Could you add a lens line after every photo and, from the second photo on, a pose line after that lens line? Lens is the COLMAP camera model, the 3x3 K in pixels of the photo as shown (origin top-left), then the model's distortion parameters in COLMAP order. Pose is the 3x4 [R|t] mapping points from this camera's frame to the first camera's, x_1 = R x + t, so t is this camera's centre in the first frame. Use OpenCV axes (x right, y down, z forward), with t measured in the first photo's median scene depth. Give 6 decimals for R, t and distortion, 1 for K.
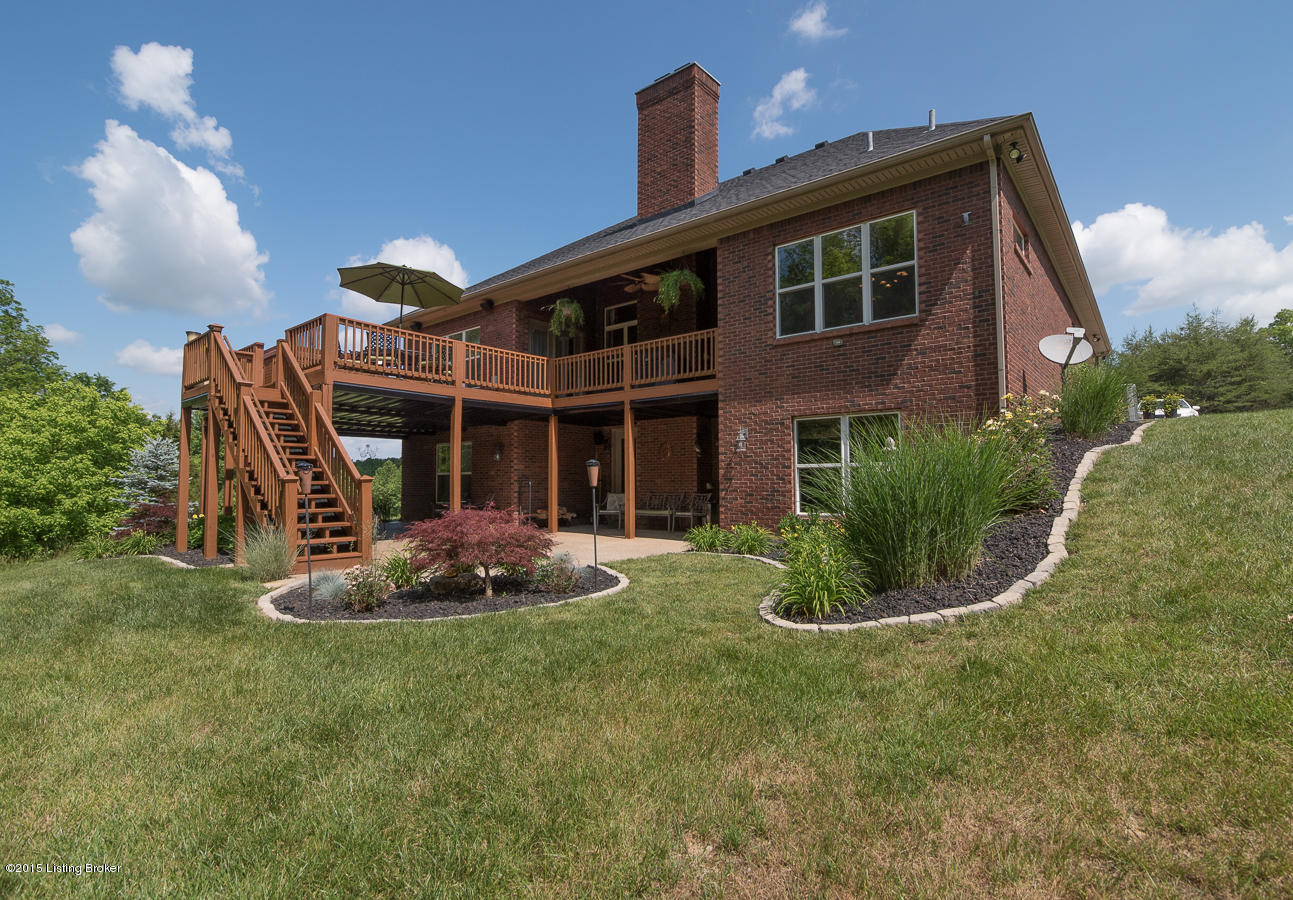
lens RADIAL K [[626.6, 0, 646.5], [0, 626.6, 450.0], [0, 0, 1]] dist [0.000032, -0.000003]
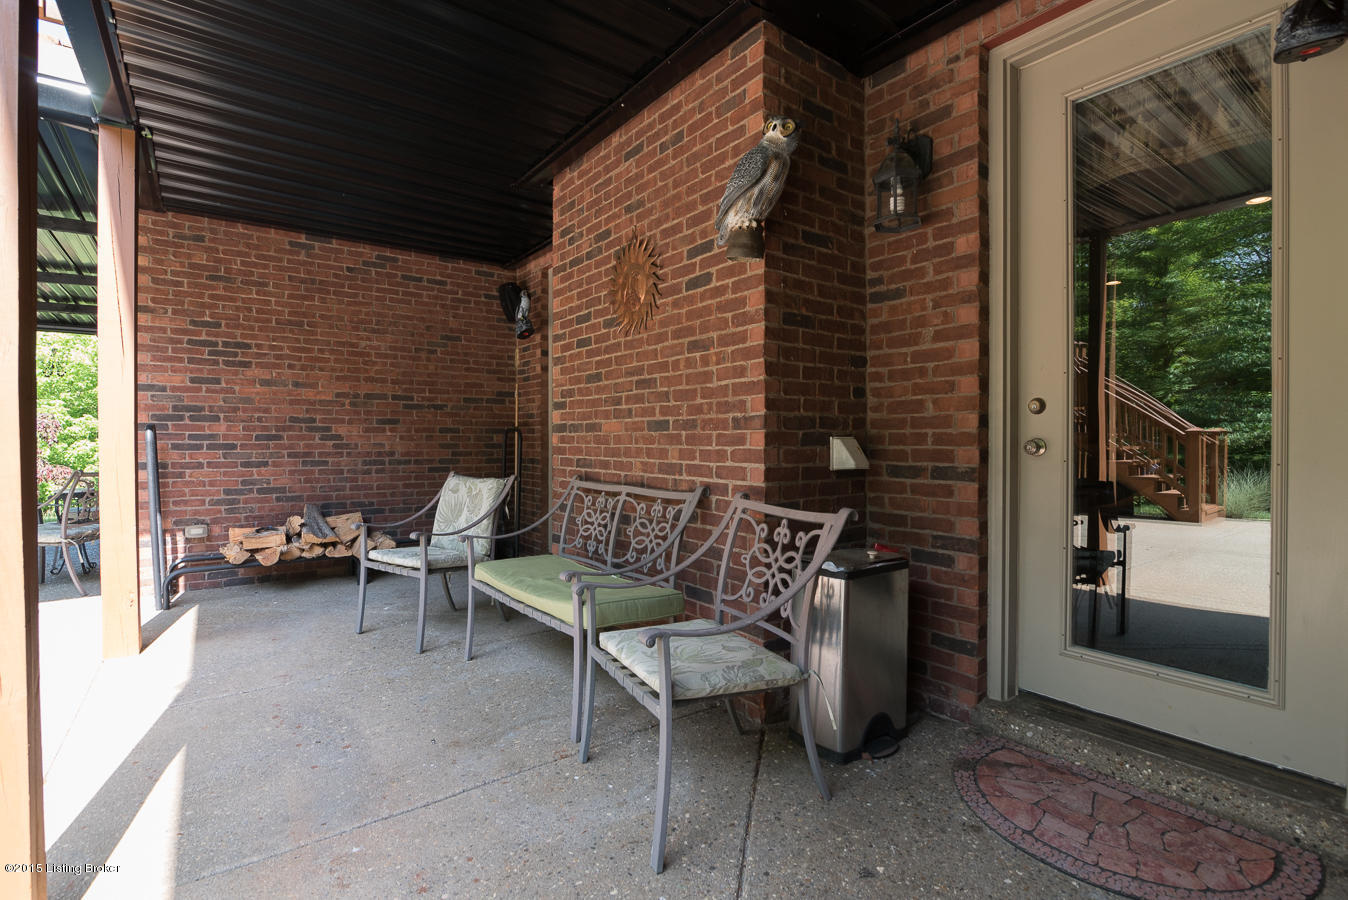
lens RADIAL K [[631.0, 0, 674.0], [0, 631.0, 450.0], [0, 0, 1]] dist [-0.000007, -0.000001]
pose [[0.971199, 0.008915, -0.238105, 0.096676], [0.007392, 0.997692, 0.067504, 0.044827], [0.238157, -0.067320, 0.968891, 0.831288]]
